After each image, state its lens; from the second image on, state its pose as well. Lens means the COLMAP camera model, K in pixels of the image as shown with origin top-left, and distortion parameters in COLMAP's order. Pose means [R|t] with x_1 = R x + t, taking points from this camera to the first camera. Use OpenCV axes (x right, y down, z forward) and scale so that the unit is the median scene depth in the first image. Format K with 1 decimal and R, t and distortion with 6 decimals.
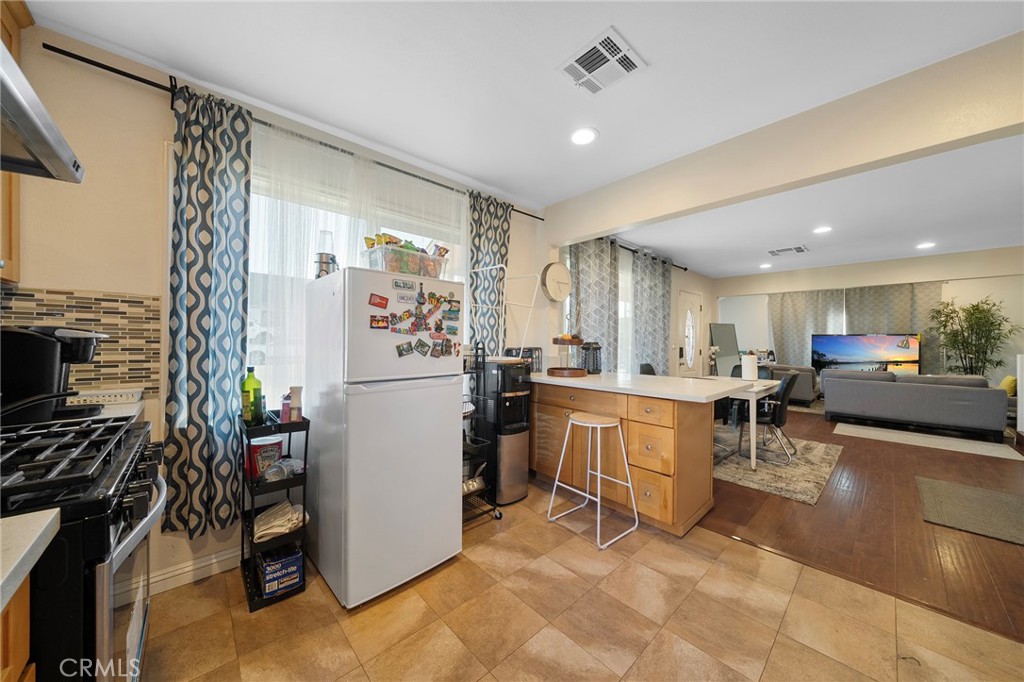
lens RADIAL K [[353.9, 0, 506.9], [0, 353.9, 337.7], [0, 0, 1]] dist [-0.003207, 0.000327]
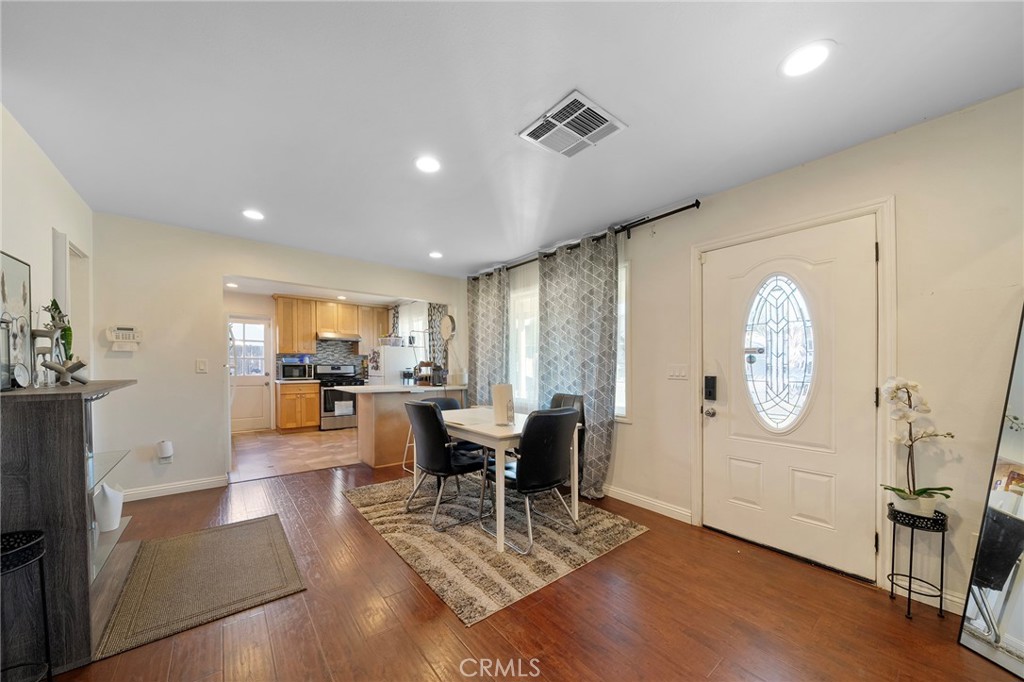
lens RADIAL K [[353.9, 0, 511.9], [0, 353.9, 364.4], [0, 0, 1]] dist [-0.003207, 0.000327]
pose [[-0.055667, -0.013922, -0.998352, 0.874404], [0.006102, 0.999879, -0.014283, 0.016444], [0.998431, -0.006887, -0.055575, 0.705185]]
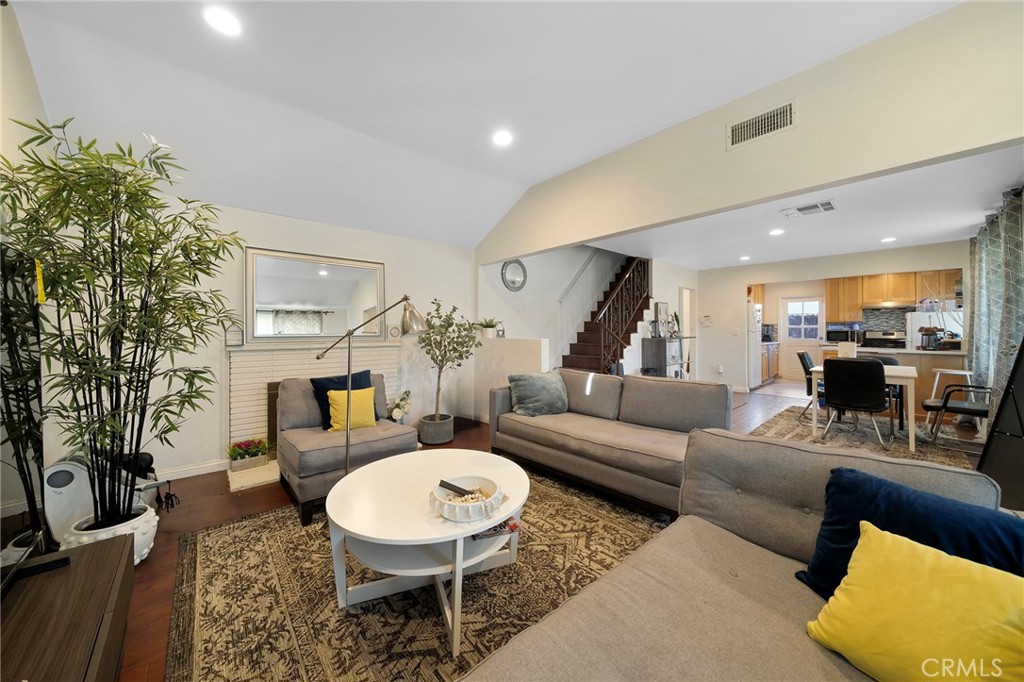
lens RADIAL K [[353.9, 0, 504.4], [0, 353.9, 328.7], [0, 0, 1]] dist [-0.003207, 0.000327]
pose [[-0.999521, -0.011704, 0.028634, 1.061306], [-0.012181, 0.999789, -0.016564, 0.026729], [-0.028434, -0.016905, -0.999453, 1.329043]]
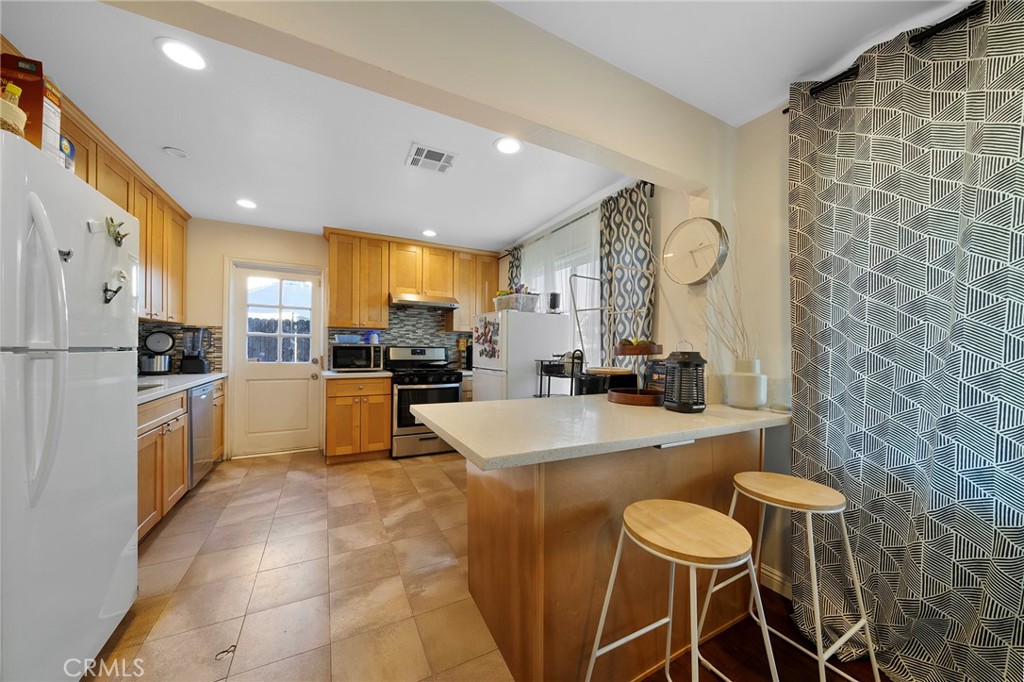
lens RADIAL K [[353.9, 0, 513.0], [0, 353.9, 349.4], [0, 0, 1]] dist [-0.003207, 0.000327]
pose [[-0.251003, -0.010615, -0.967928, 0.409995], [-0.007607, 0.999931, -0.008993, 0.008371], [0.967956, 0.005106, -0.251066, 0.439459]]
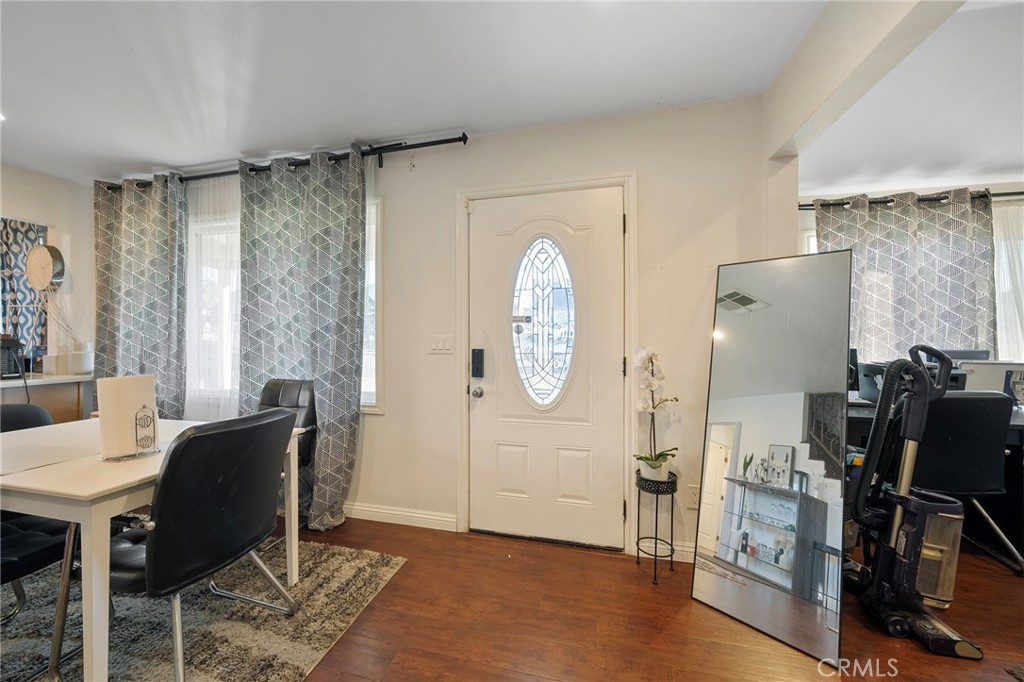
lens RADIAL K [[372.8, 0, 506.9], [0, 372.8, 331.4], [0, 0, 1]] dist [-0.002721, -0.000305]
pose [[0.551032, -0.025964, -0.834080, 0.768631], [0.016505, 0.999659, -0.020214, 0.016401], [0.834321, -0.002628, 0.551273, 0.737066]]
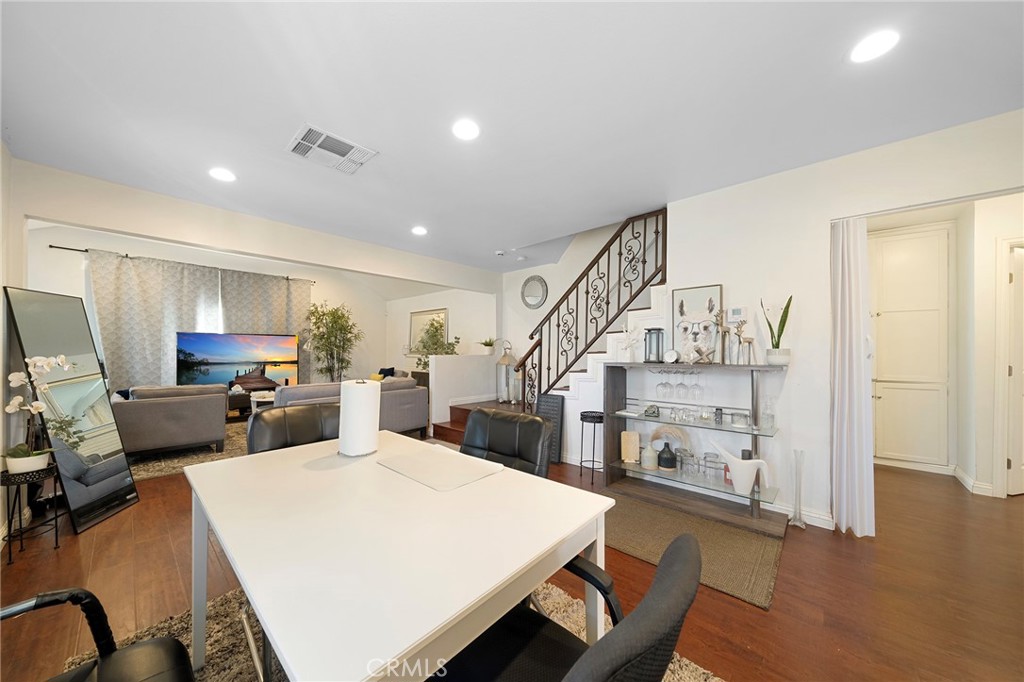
lens RADIAL K [[353.9, 0, 514.5], [0, 353.9, 350.4], [0, 0, 1]] dist [-0.003207, 0.000327]
pose [[-0.090914, -0.017334, 0.995708, 0.206547], [-0.014887, 0.999760, 0.016046, 0.007616], [-0.995747, -0.013364, -0.091151, 0.580433]]
